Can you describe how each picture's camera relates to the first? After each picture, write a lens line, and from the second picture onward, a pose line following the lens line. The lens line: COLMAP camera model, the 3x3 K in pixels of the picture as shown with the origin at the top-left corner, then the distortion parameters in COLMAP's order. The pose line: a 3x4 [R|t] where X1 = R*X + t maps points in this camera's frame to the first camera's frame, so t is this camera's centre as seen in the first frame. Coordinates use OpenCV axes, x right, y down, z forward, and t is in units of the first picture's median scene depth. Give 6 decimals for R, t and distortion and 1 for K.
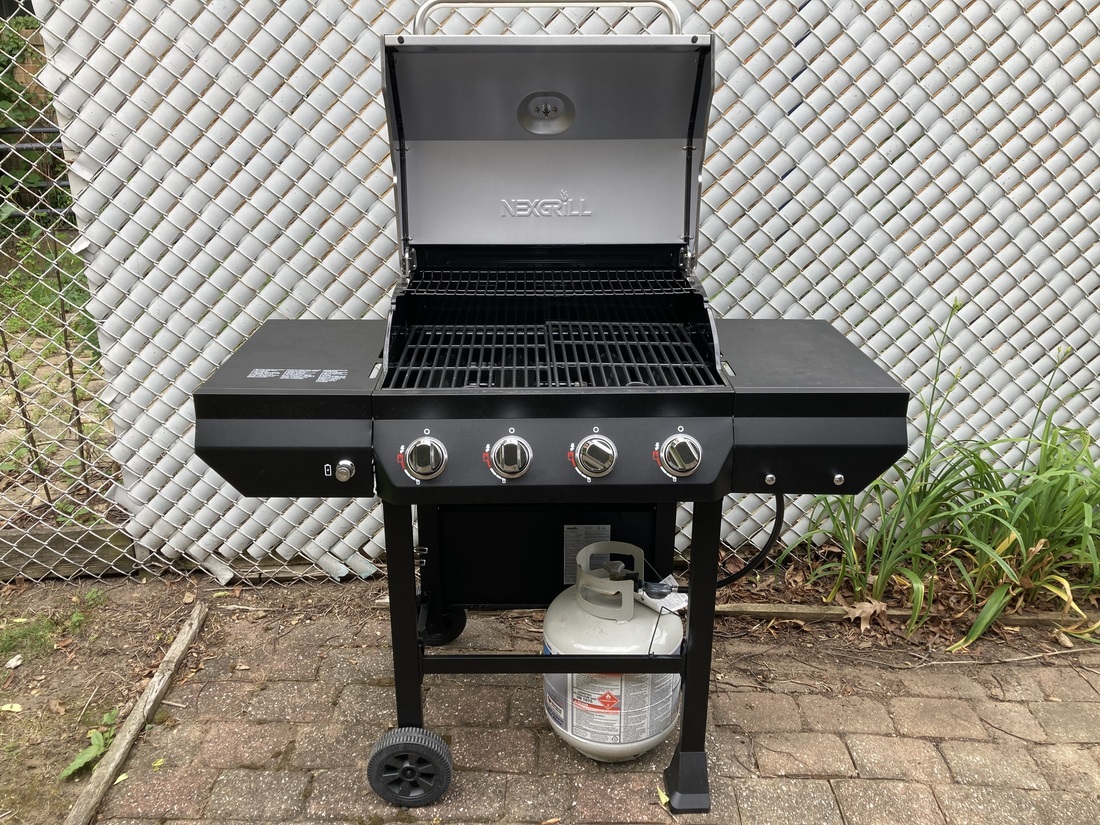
lens RADIAL K [[899.4, 0, 546.9], [0, 899.4, 407.3], [0, 0, 1]] dist [0.046327, -0.033223]
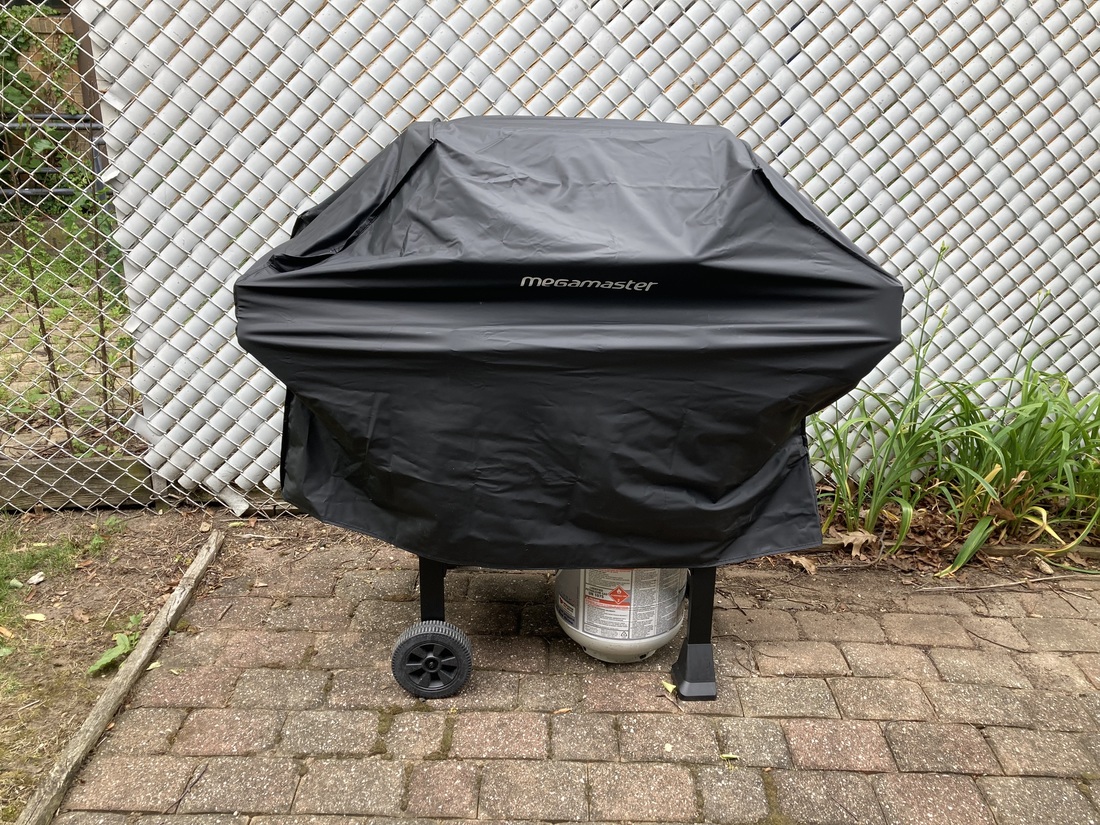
lens RADIAL K [[899.4, 0, 552.2], [0, 899.4, 418.8], [0, 0, 1]] dist [0.046327, -0.033223]
pose [[0.999665, 0.009568, 0.024039, -0.030261], [-0.008984, 0.999665, -0.024292, 0.120963], [-0.024263, 0.024068, 0.999416, -0.044019]]
